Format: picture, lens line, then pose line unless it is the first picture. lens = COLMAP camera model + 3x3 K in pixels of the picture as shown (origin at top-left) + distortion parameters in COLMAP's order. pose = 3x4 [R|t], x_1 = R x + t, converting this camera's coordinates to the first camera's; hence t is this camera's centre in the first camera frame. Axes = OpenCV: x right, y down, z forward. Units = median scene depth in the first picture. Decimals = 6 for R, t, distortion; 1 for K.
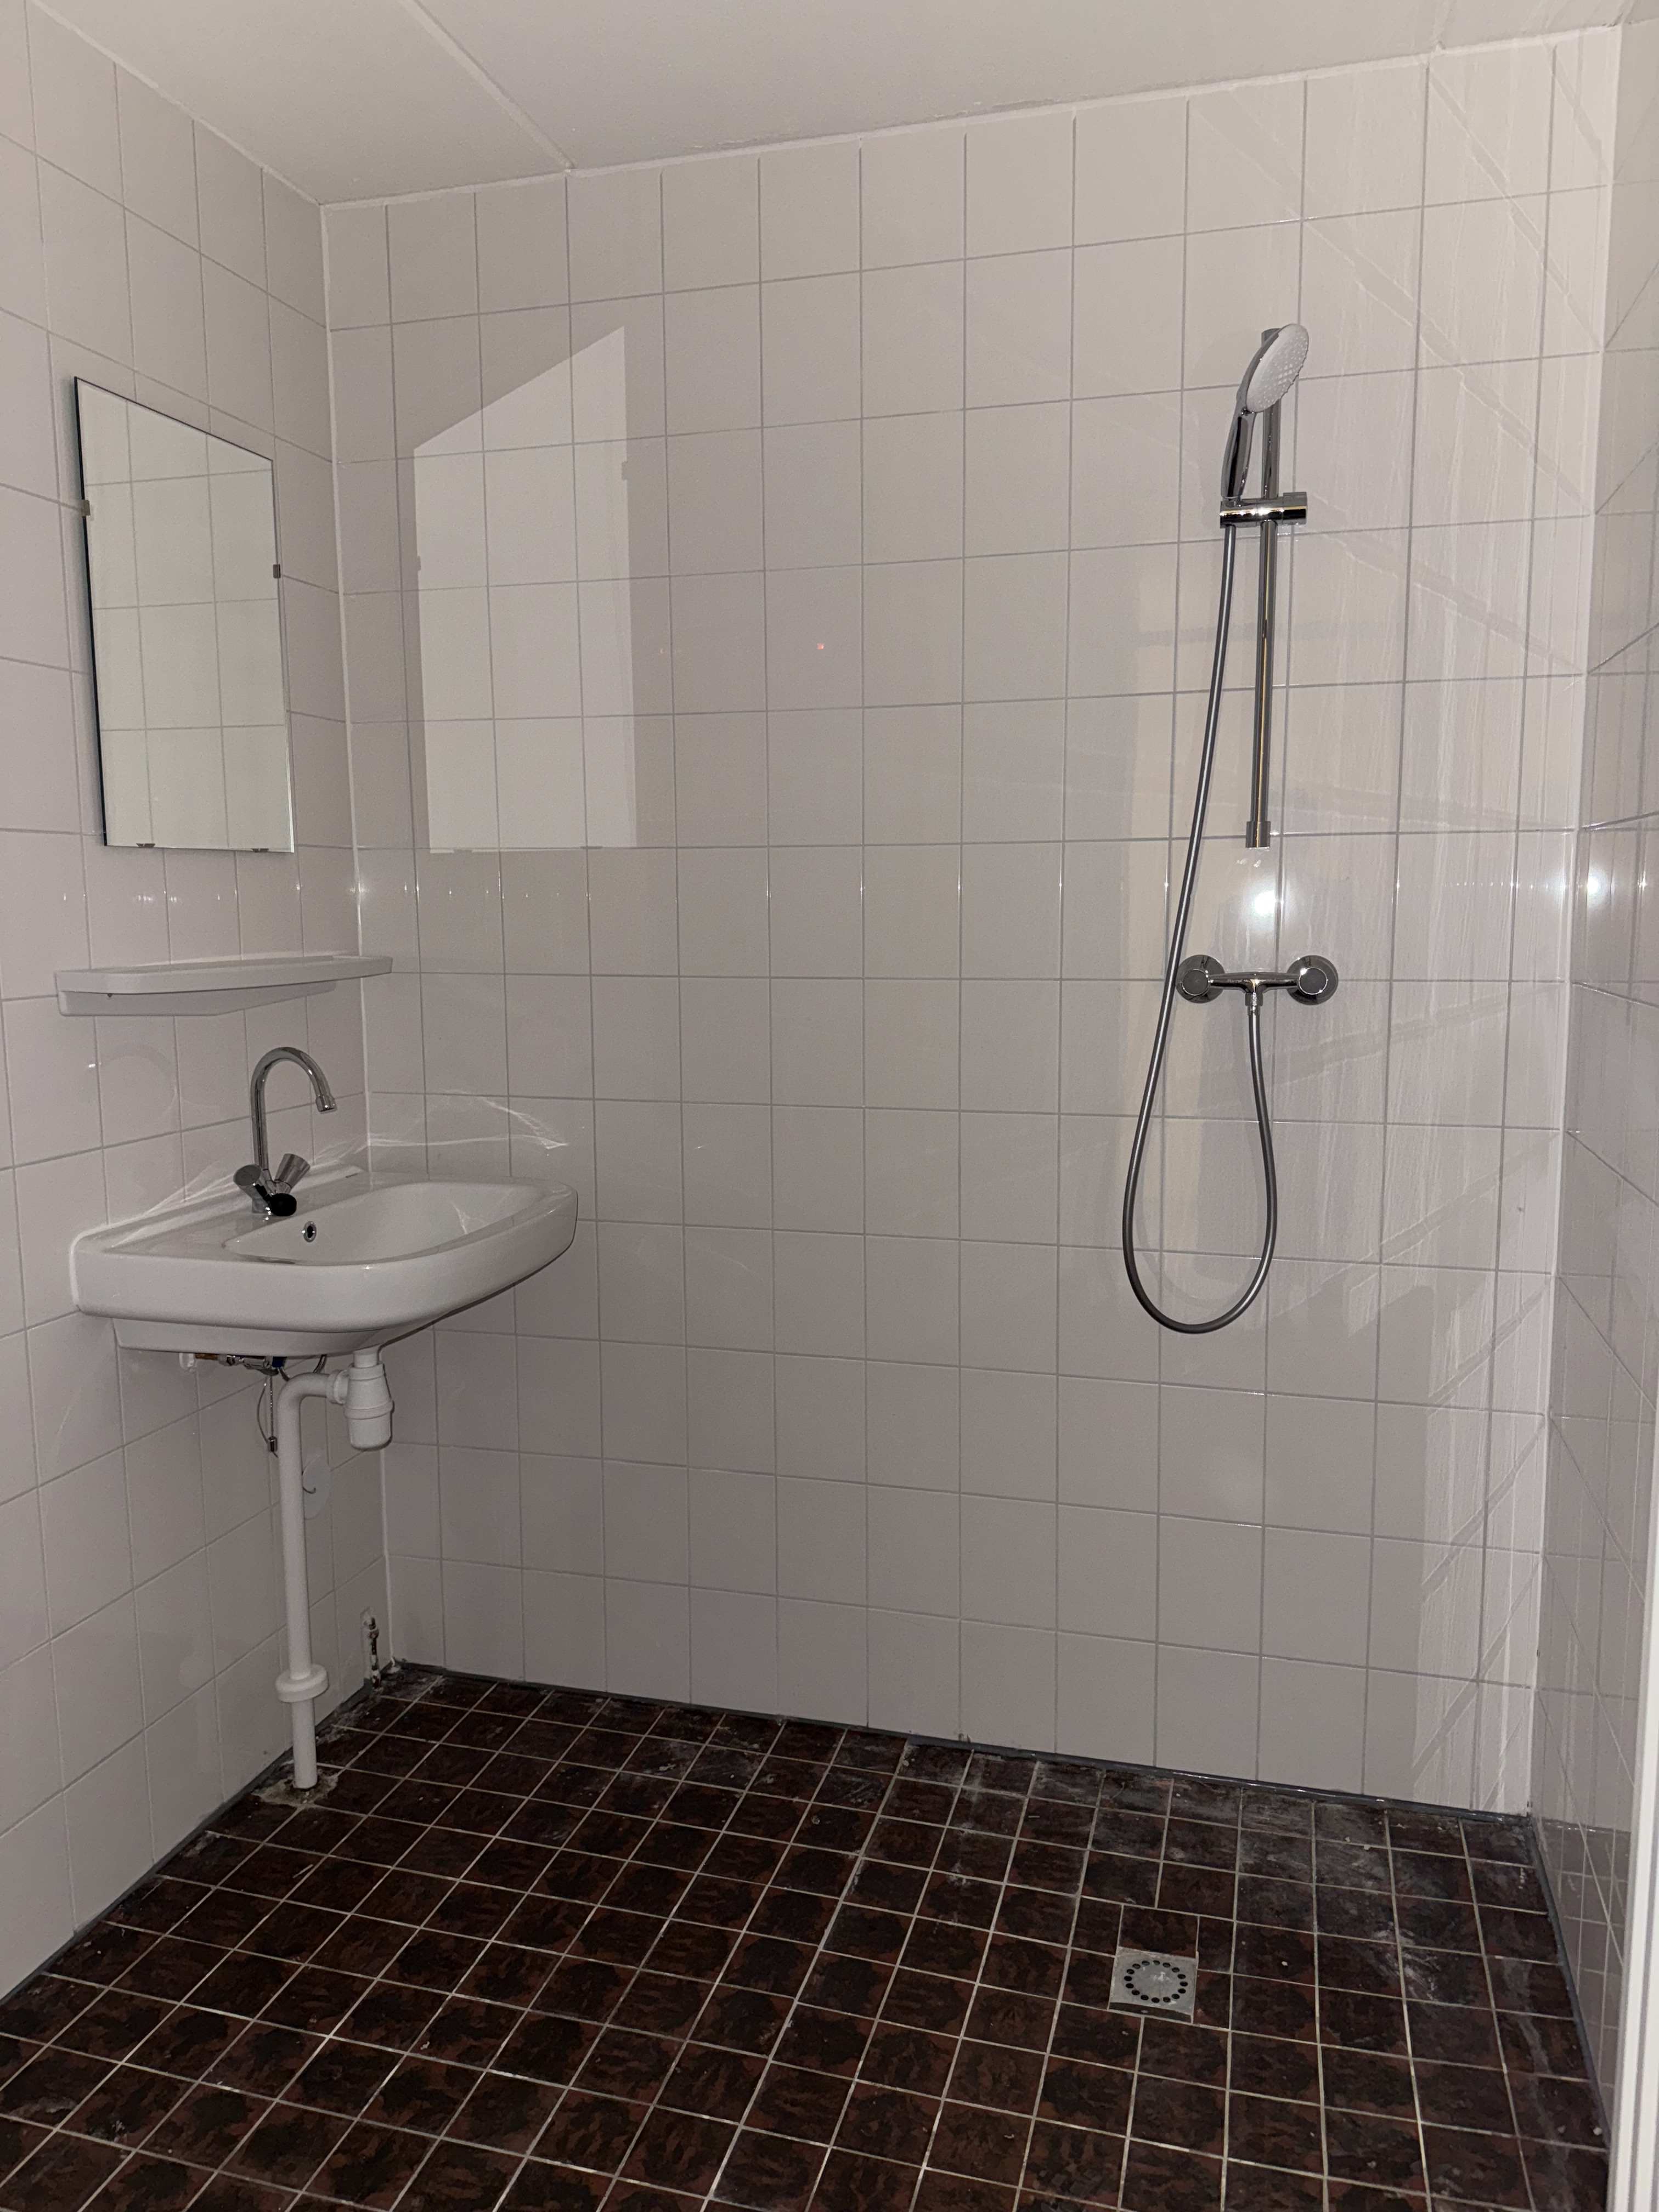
lens RADIAL K [[1560.3, 0, 830.2], [0, 1560.3, 1105.4], [0, 0, 1]] dist [-0.007595, -0.000984]
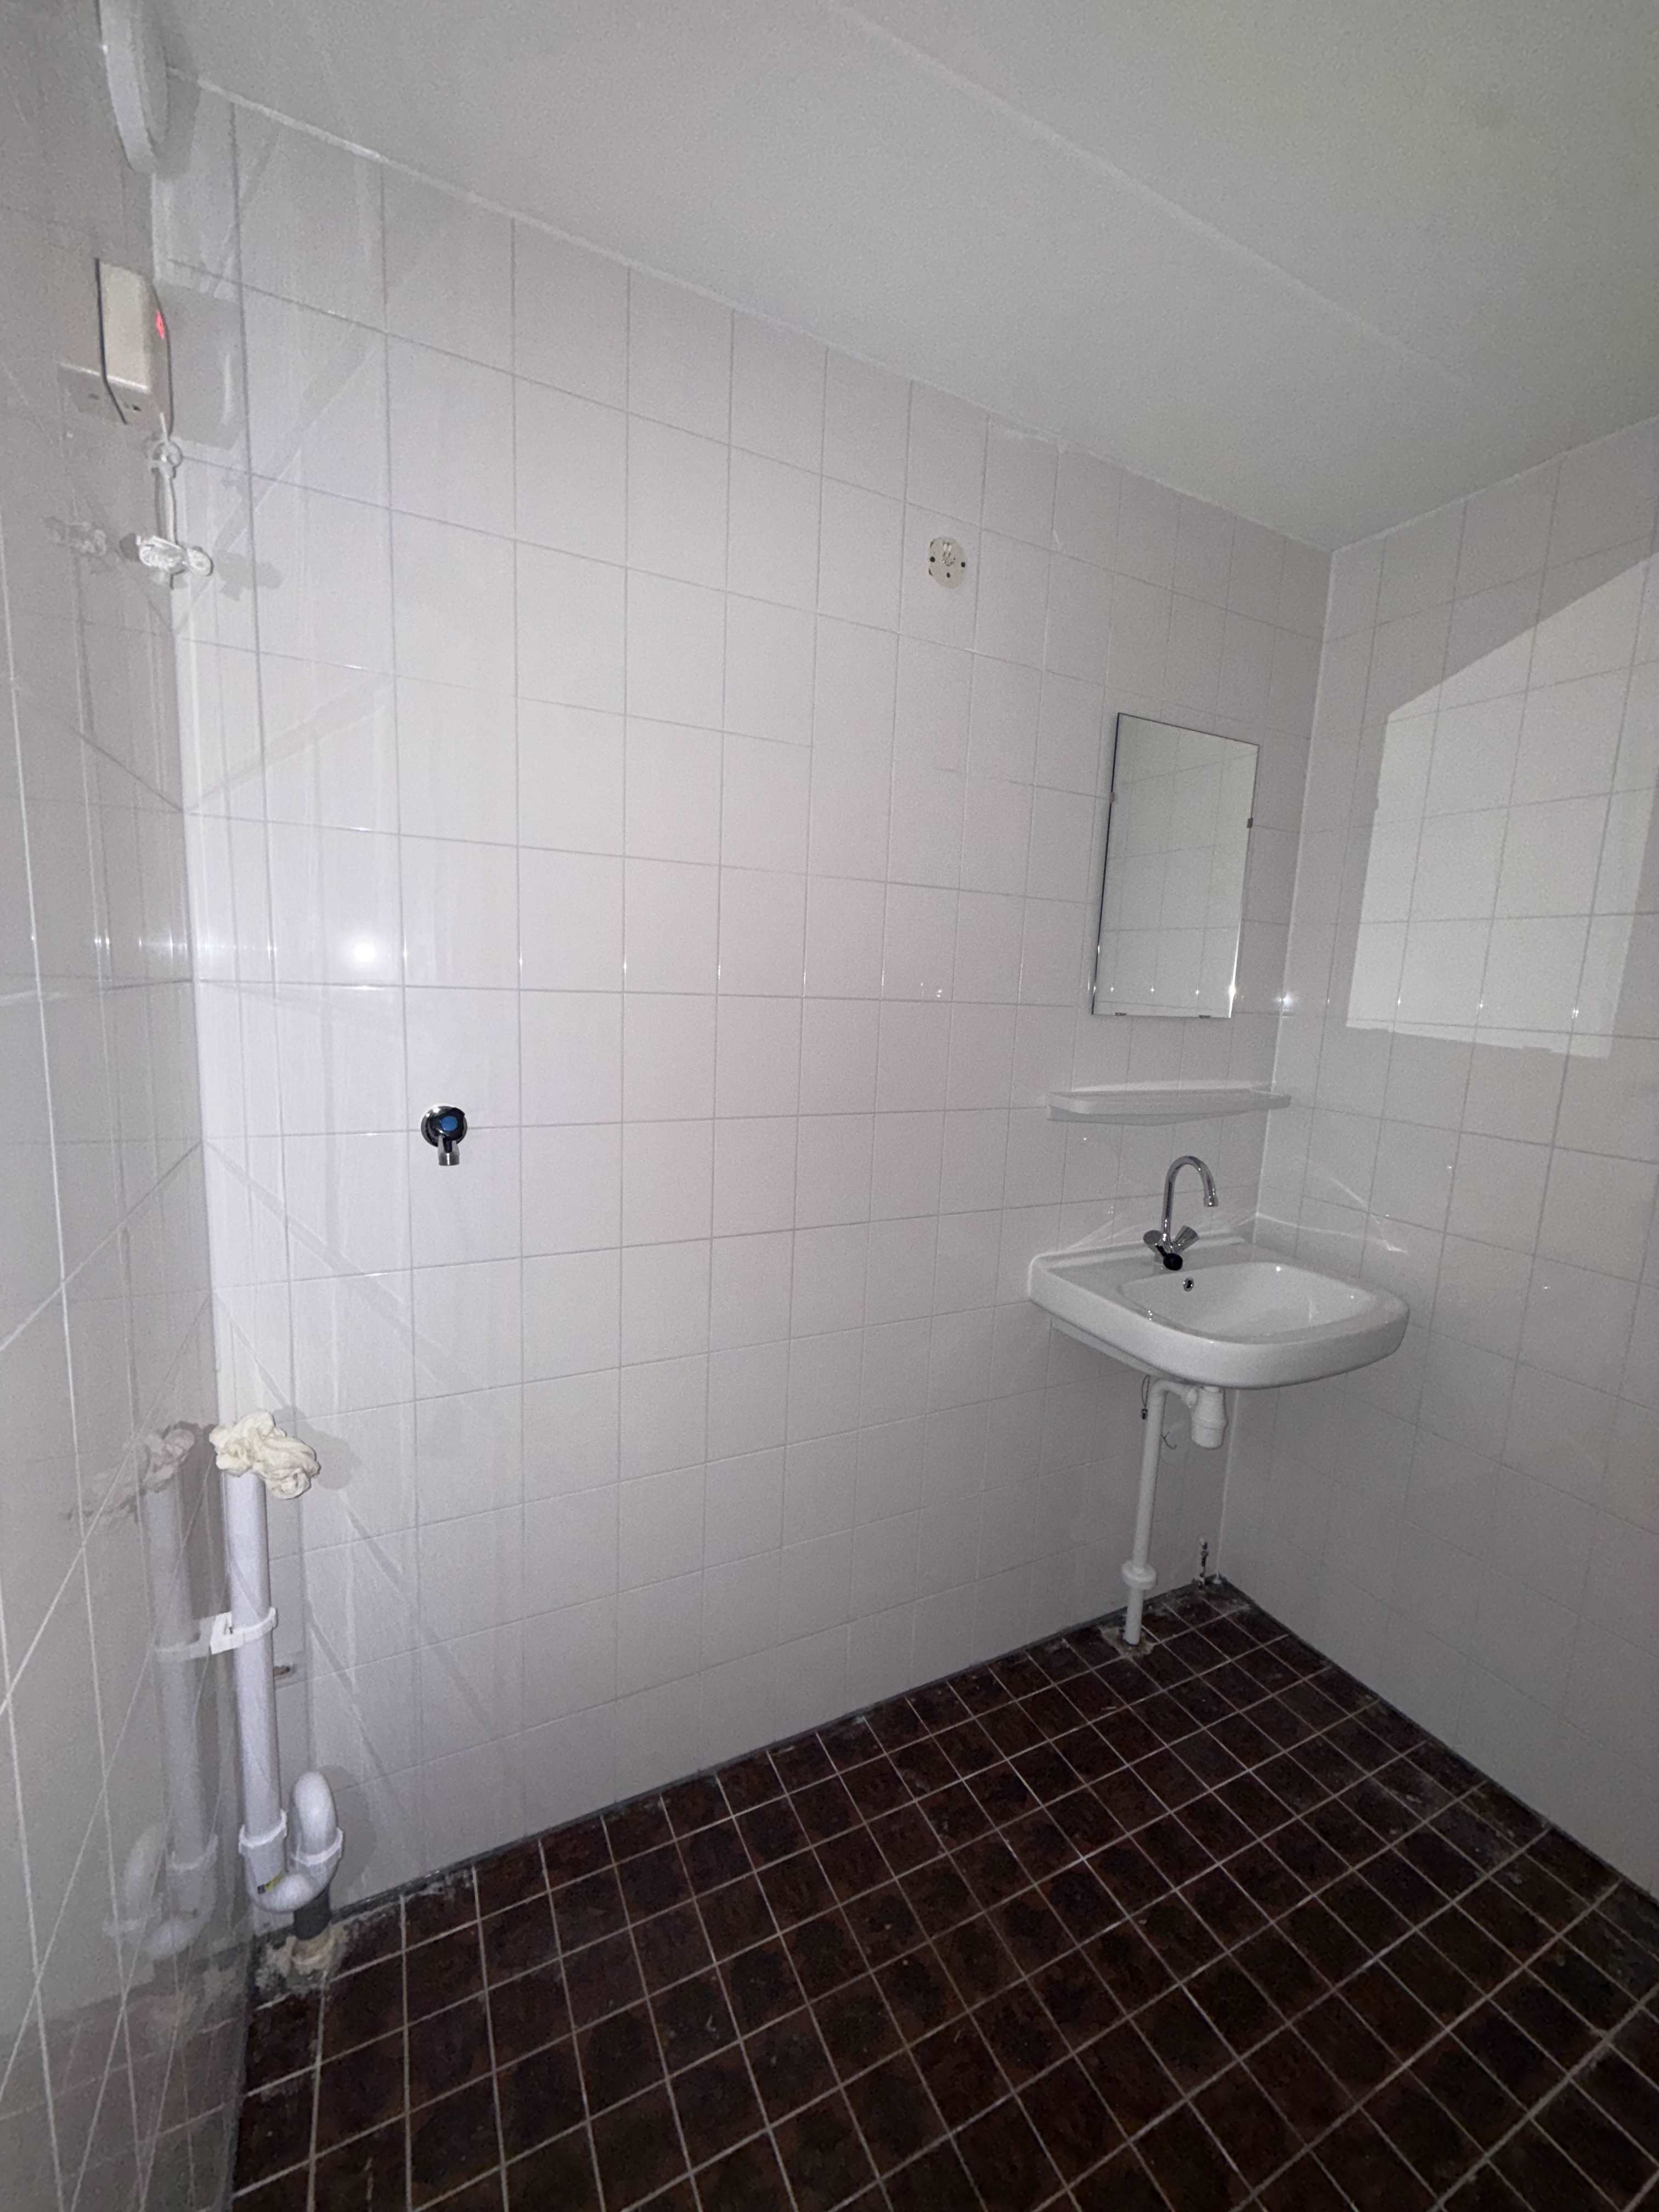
lens RADIAL K [[884.6, 0, 830.8], [0, 884.6, 1099.1], [0, 0, 1]] dist [-0.000677, 0.000084]
pose [[0.675498, 0.137146, -0.724495, 0.010769], [-0.145112, 0.988061, 0.051741, -0.078961], [0.722942, 0.070182, 0.687335, 0.181025]]
